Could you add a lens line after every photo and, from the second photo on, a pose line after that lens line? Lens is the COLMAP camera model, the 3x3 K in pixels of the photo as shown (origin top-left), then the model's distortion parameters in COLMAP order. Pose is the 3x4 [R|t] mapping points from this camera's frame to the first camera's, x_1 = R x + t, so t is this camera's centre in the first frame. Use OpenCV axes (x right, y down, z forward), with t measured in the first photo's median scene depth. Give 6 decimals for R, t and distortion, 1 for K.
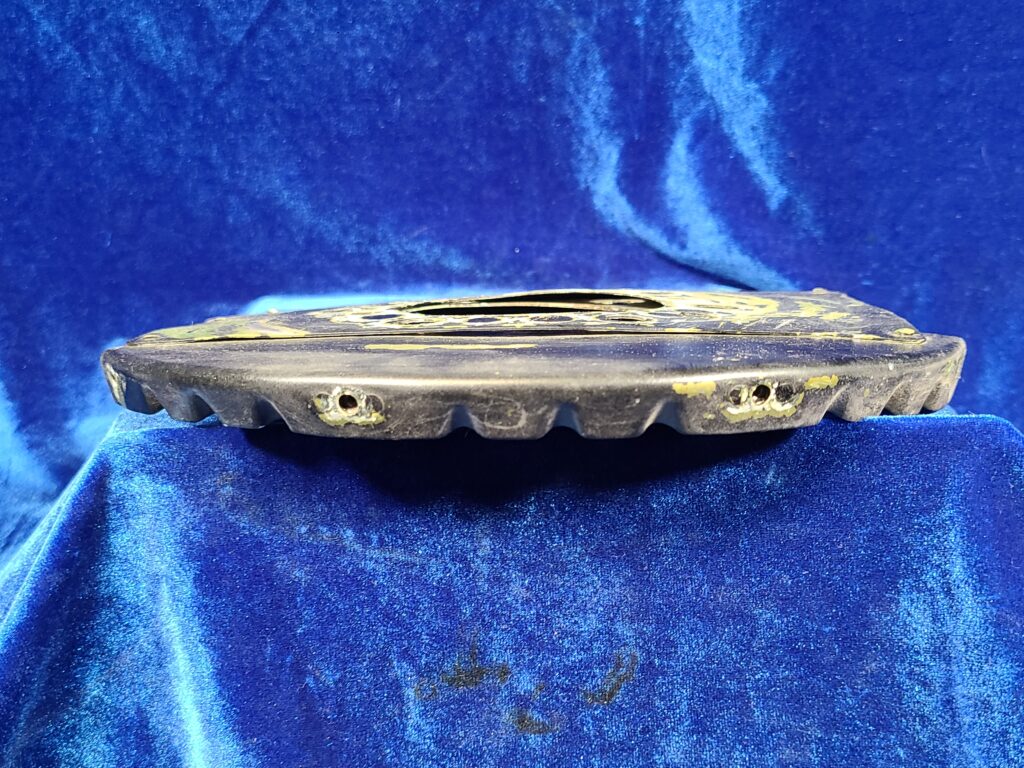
lens RADIAL K [[1052.5, 0, 512.0], [0, 1052.5, 384.0], [0, 0, 1]] dist [0.001664, -0.004962]
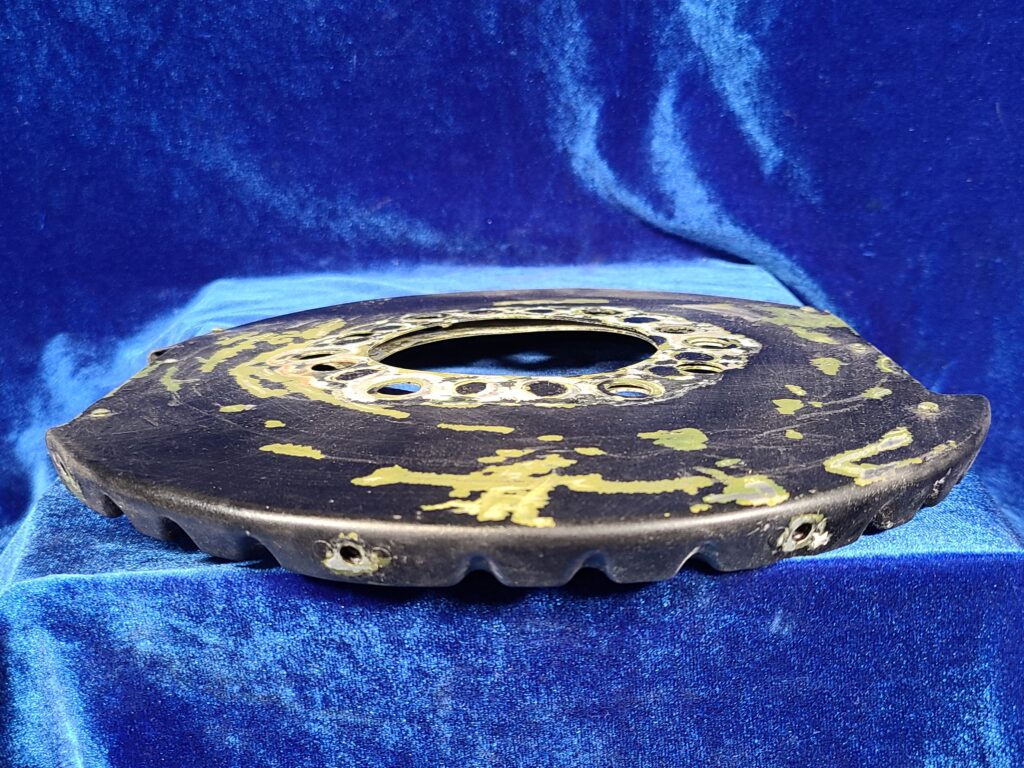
lens RADIAL K [[1052.5, 0, 512.0], [0, 1052.5, 384.0], [0, 0, 1]] dist [0.001664, -0.004962]
pose [[0.999631, -0.024765, 0.011162, 0.010577], [0.023463, 0.994237, 0.104603, -0.083043], [-0.013688, -0.104303, 0.994451, 0.070555]]
